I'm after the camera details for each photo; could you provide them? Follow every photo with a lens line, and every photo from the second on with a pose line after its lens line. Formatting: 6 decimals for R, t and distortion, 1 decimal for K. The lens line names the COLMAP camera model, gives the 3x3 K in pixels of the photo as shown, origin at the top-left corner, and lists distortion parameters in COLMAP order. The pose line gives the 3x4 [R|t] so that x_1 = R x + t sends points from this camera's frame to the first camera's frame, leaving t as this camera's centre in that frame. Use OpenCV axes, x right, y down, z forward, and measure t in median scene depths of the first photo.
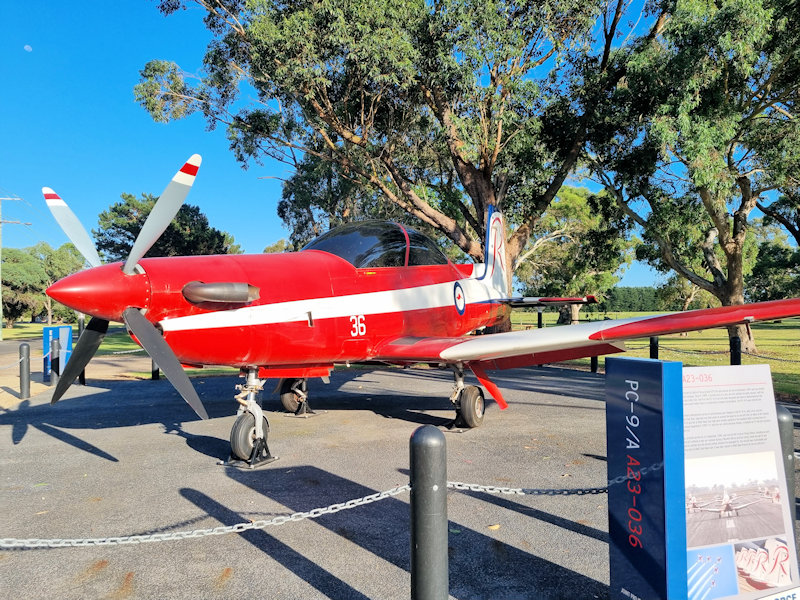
lens RADIAL K [[606.6, 0, 377.6], [0, 606.6, 298.8], [0, 0, 1]] dist [0.031921, -0.000270]
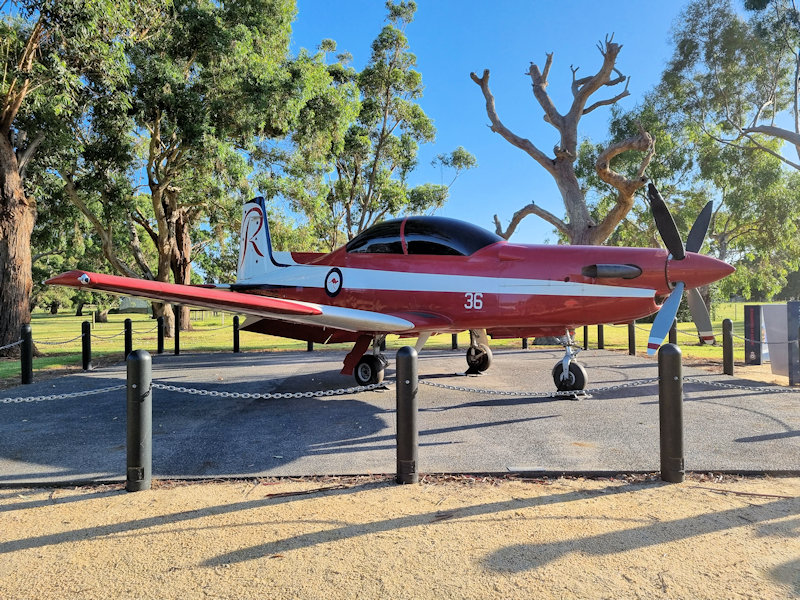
lens RADIAL K [[600.5, 0, 402.3], [0, 600.5, 305.5], [0, 0, 1]] dist [0.057808, 0.001556]
pose [[0.209222, 0.000928, 0.977868, -1.286474], [-0.015152, 0.999883, 0.002293, 0.053197], [-0.977751, -0.015297, 0.209212, 0.876875]]
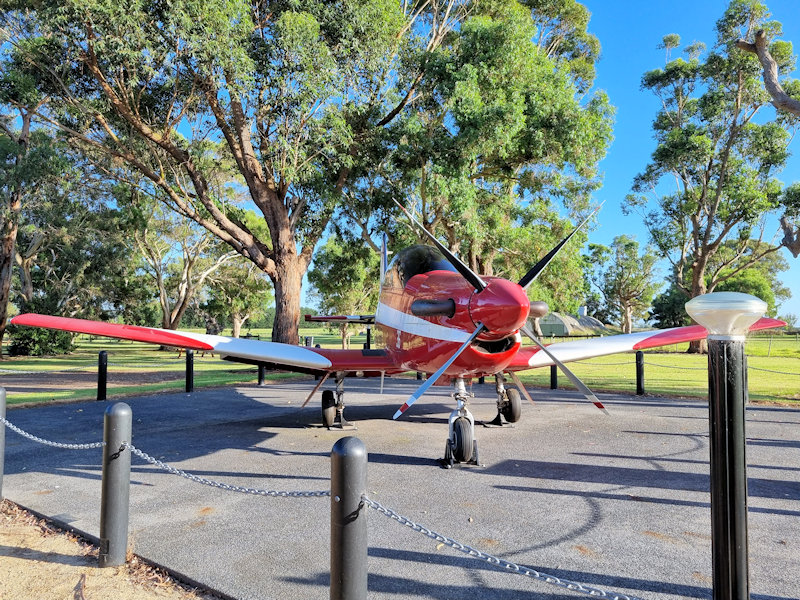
lens RADIAL K [[606.6, 0, 377.6], [0, 606.6, 298.8], [0, 0, 1]] dist [0.031921, -0.000270]
pose [[0.798766, 0.042602, 0.600132, -0.757582], [-0.028767, 0.999053, -0.032633, 0.007483], [-0.600954, 0.008802, 0.799235, 0.156156]]
